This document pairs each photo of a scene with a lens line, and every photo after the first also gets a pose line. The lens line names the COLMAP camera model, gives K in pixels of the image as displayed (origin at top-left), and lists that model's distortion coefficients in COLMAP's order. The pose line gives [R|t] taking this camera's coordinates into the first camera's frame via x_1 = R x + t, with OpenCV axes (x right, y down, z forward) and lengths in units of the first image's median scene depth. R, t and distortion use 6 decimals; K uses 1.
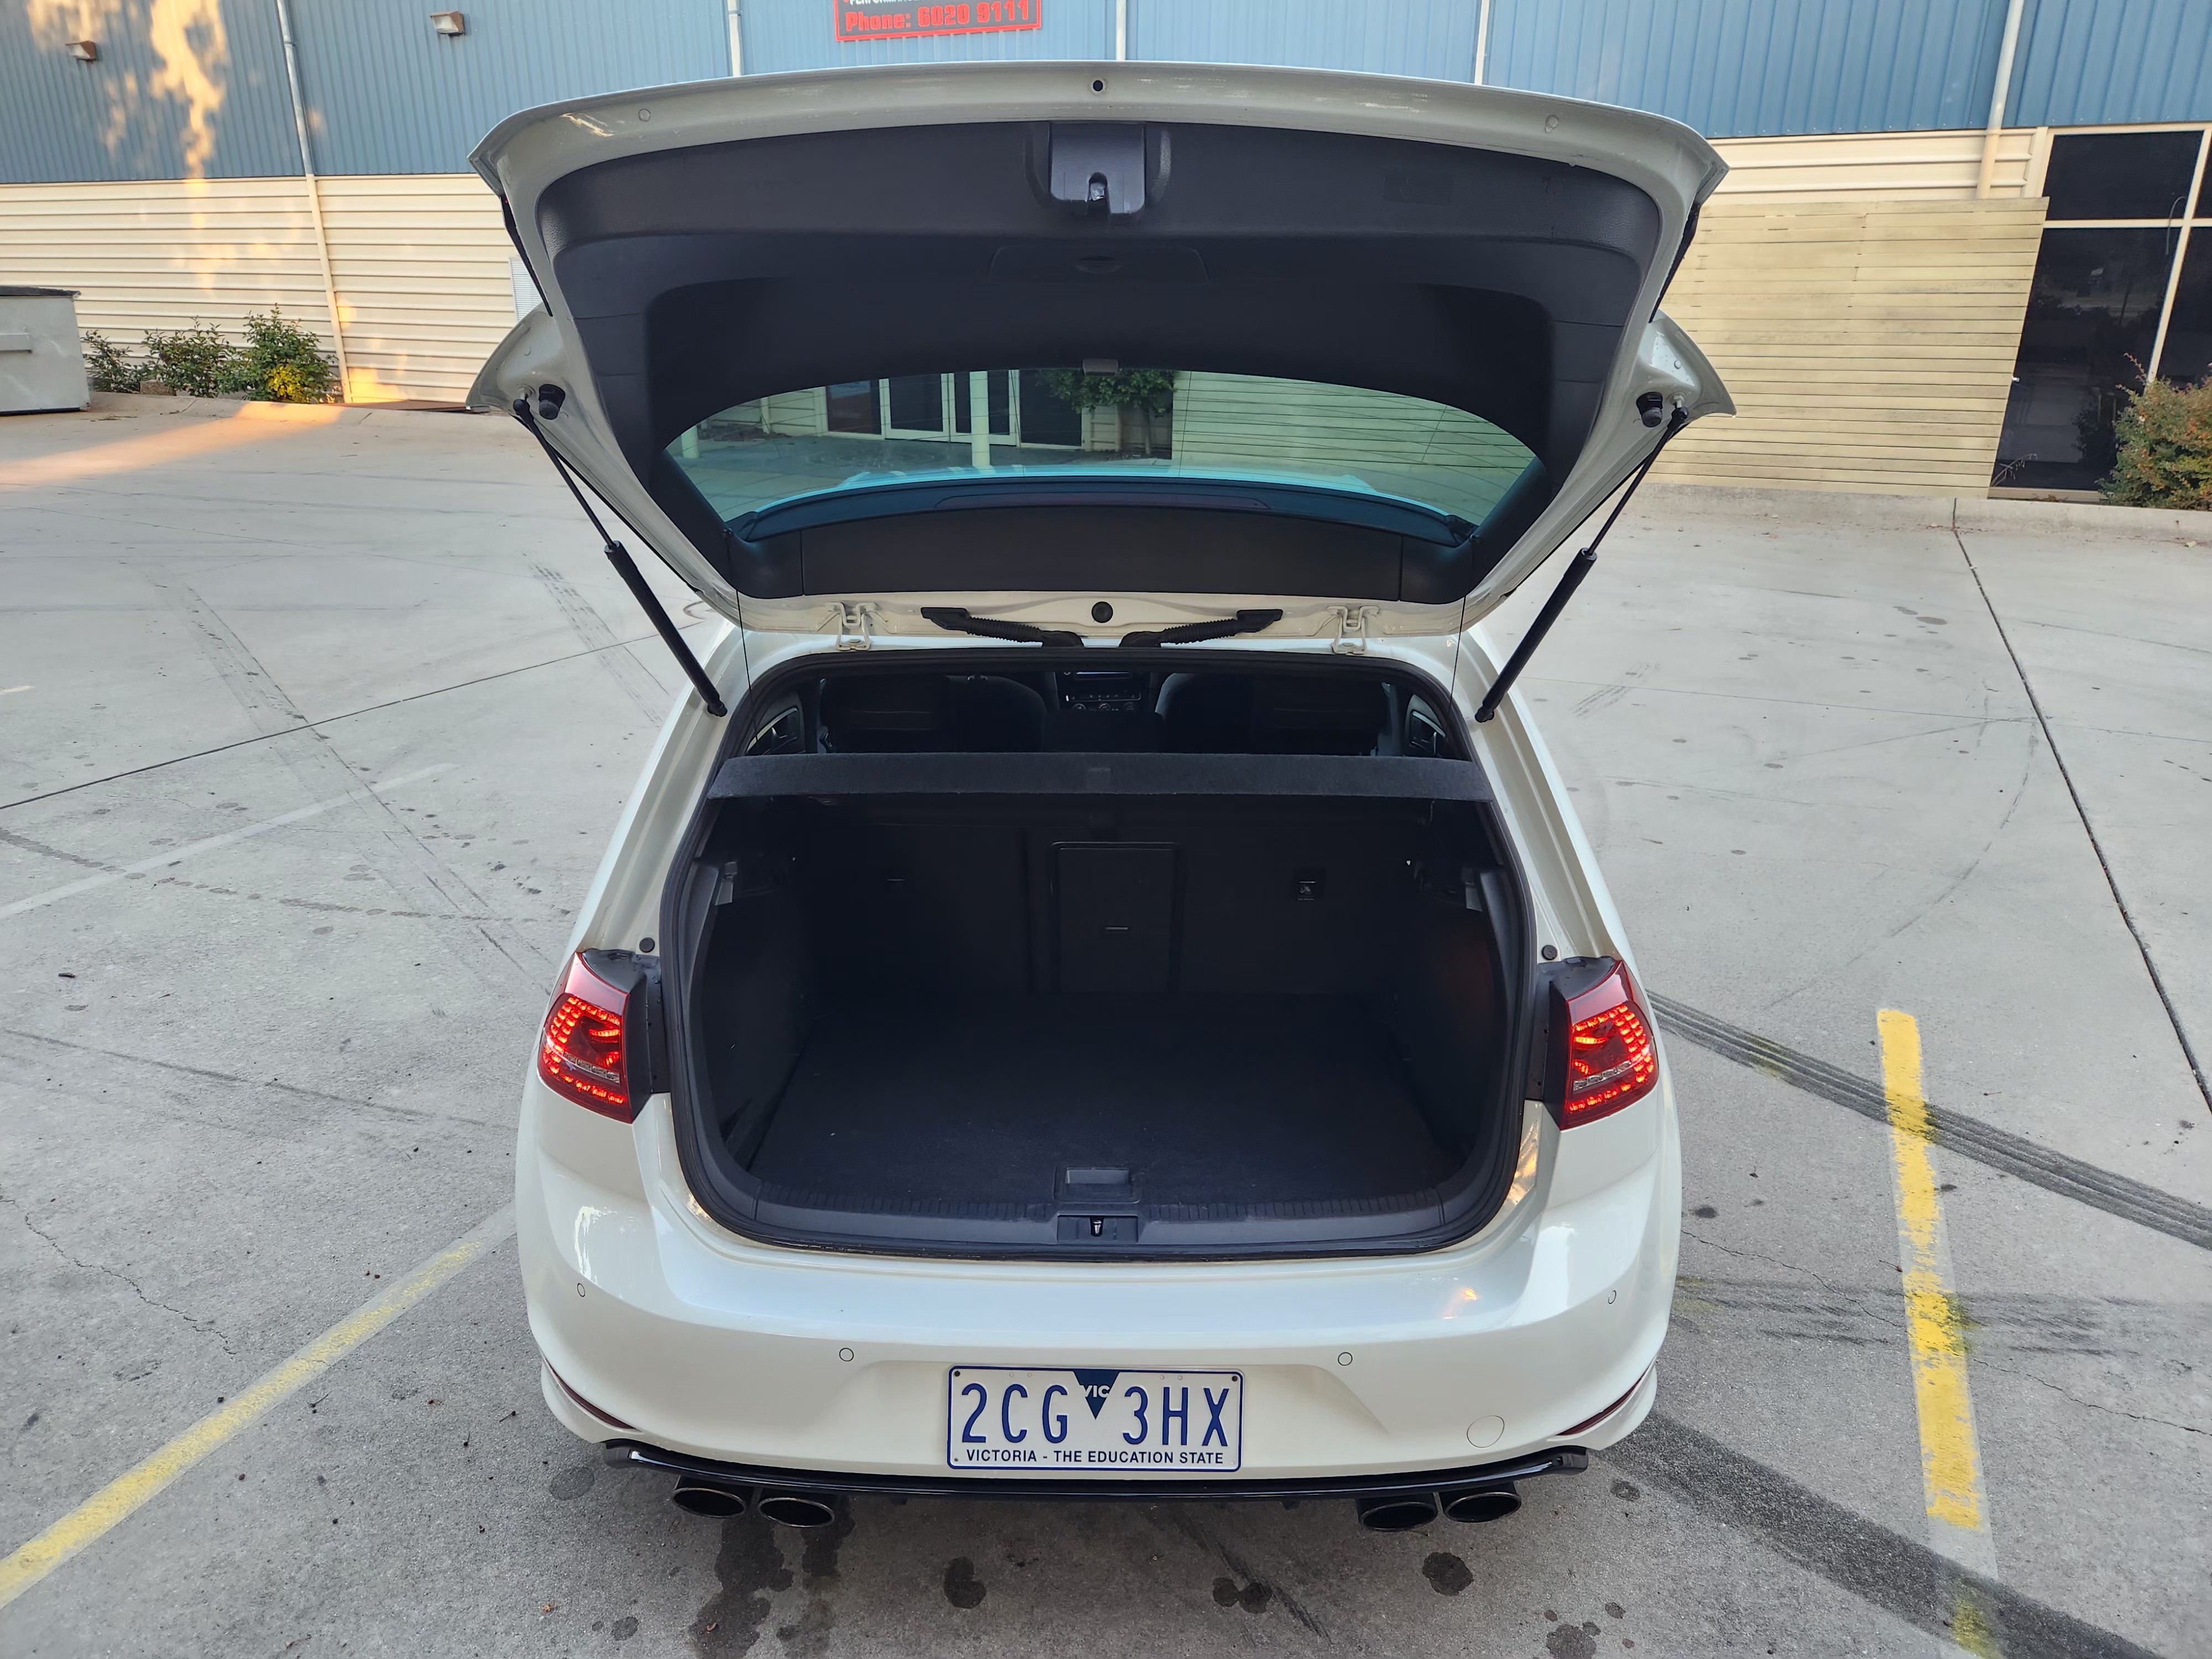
lens RADIAL K [[1465.3, 0, 1100.2], [0, 1465.3, 834.2], [0, 0, 1]] dist [0.067701, -0.055816]
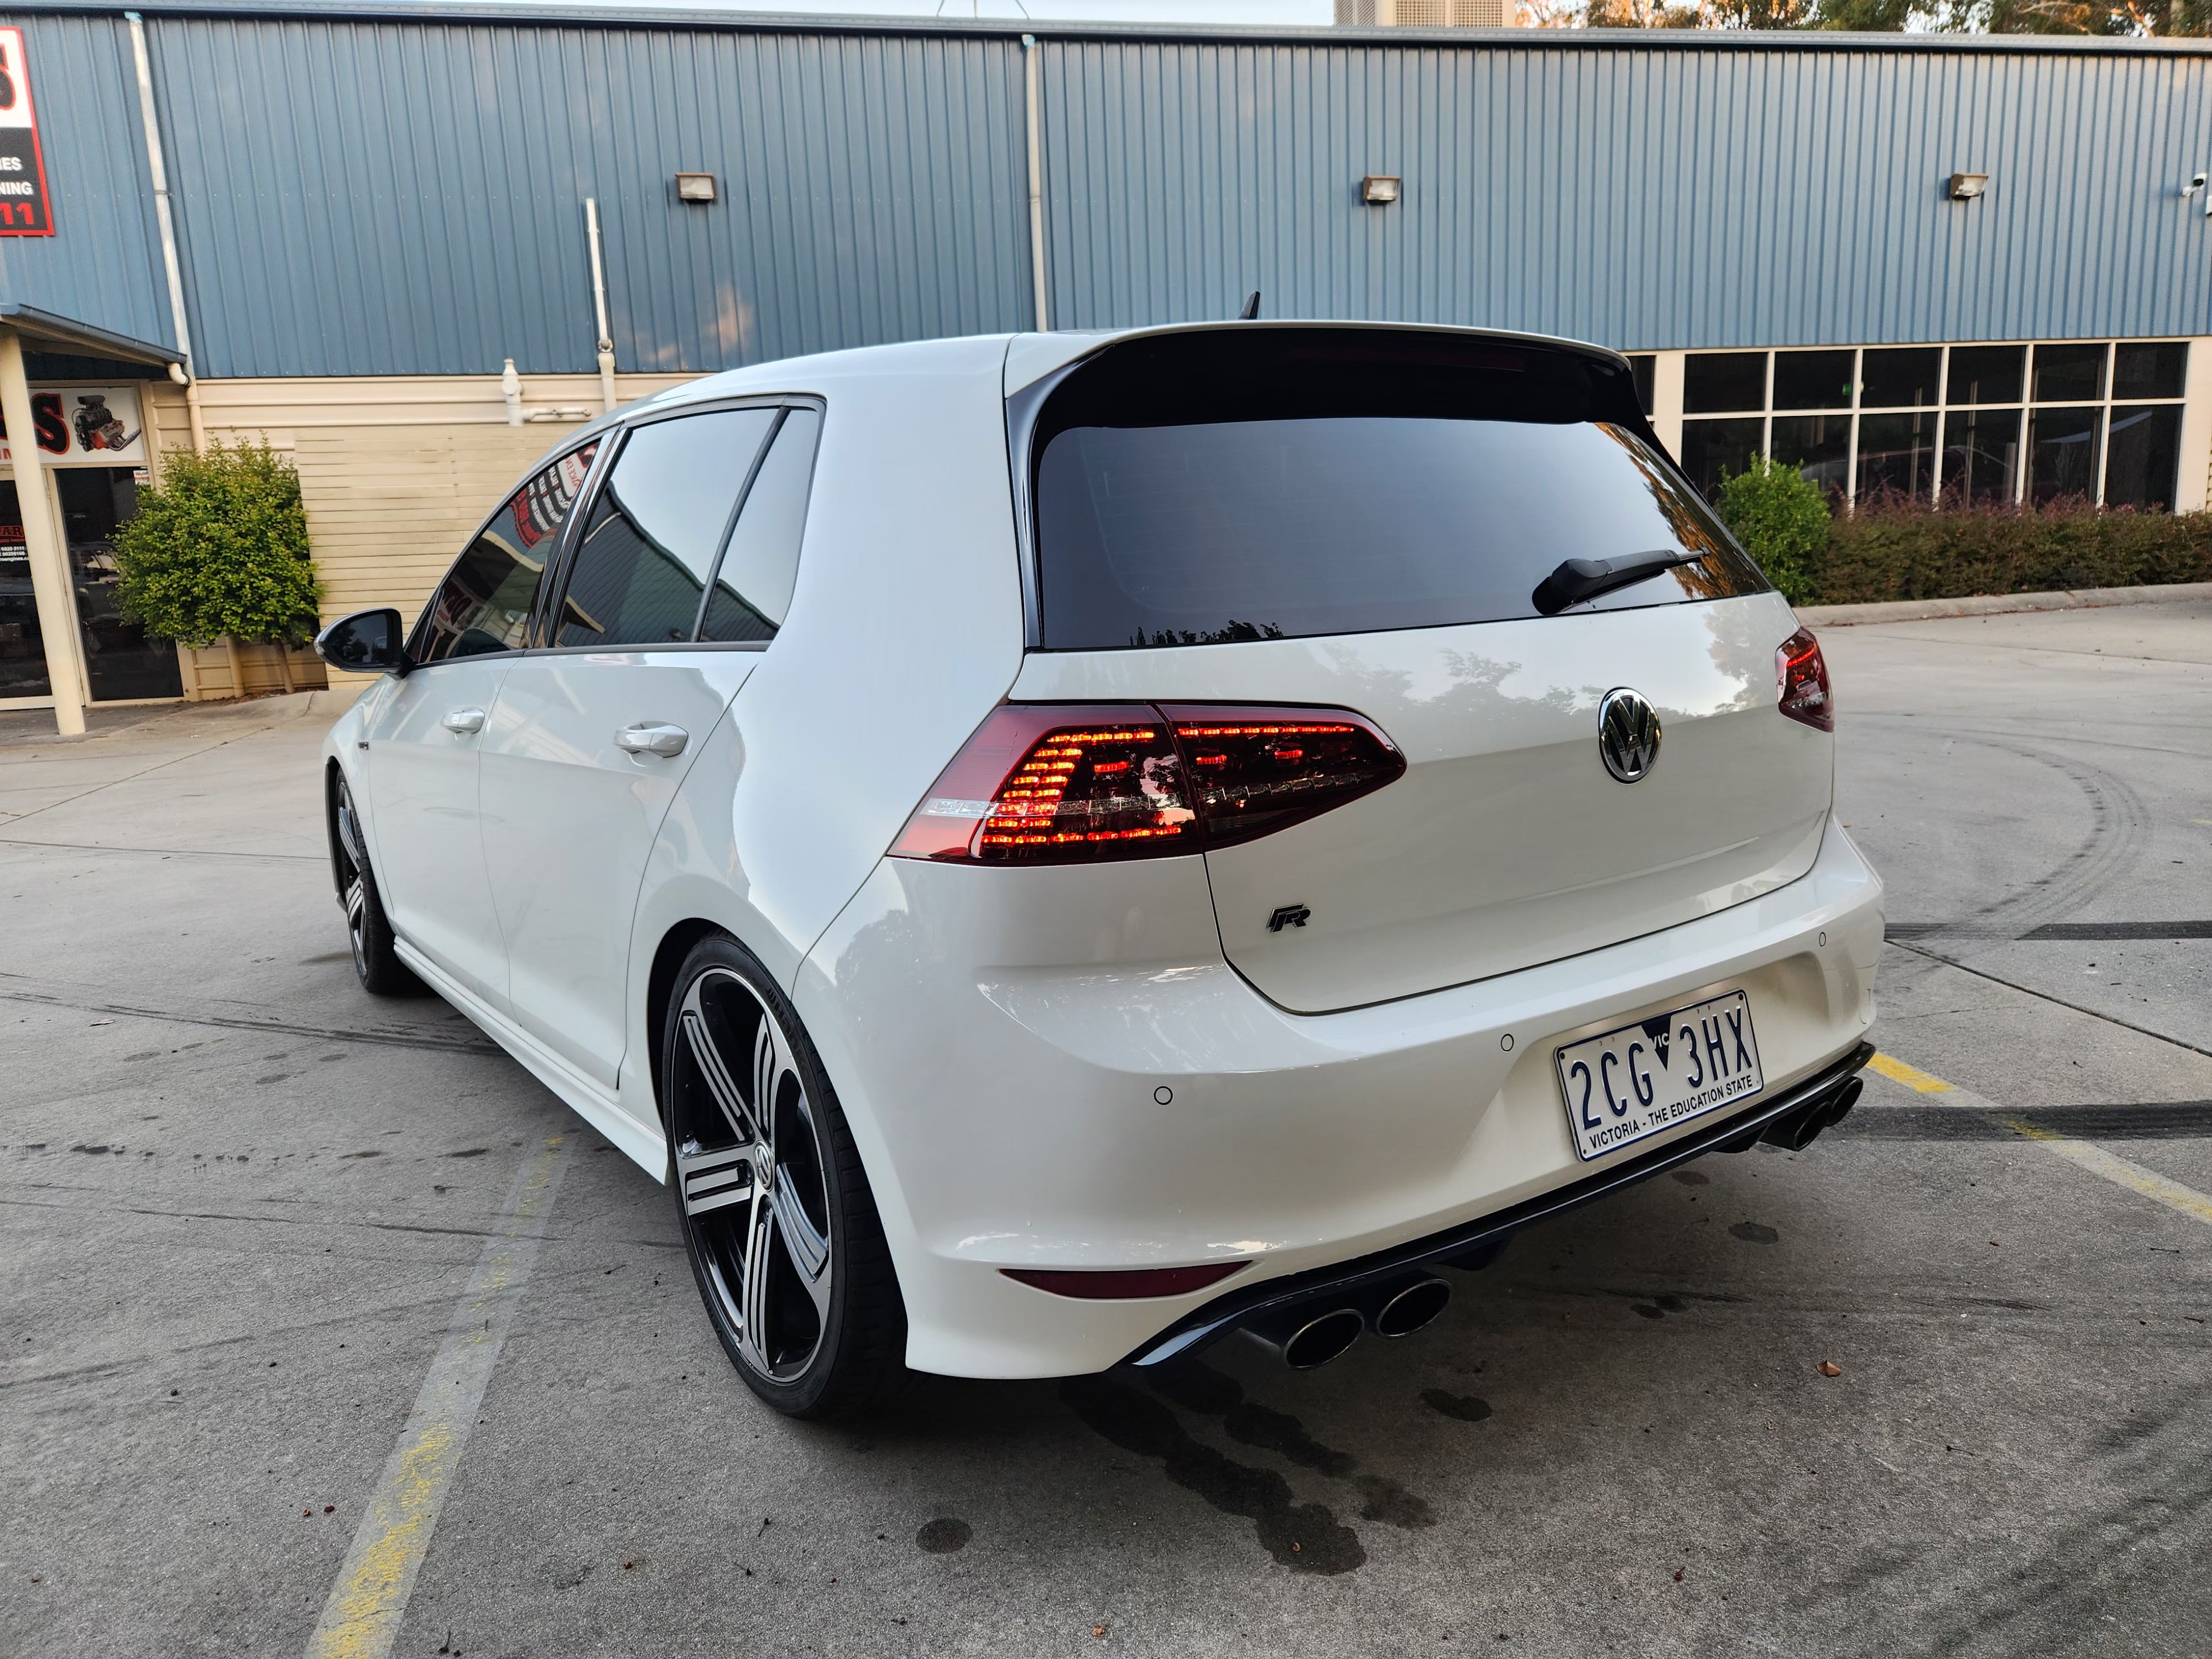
lens RADIAL K [[1474.1, 0, 1099.8], [0, 1474.1, 866.7], [0, 0, 1]] dist [0.077014, -0.060291]
pose [[0.804434, -0.157256, 0.572850, -0.525184], [0.249792, 0.964472, -0.086012, 0.166977], [-0.538971, 0.212284, 0.815135, 0.249635]]
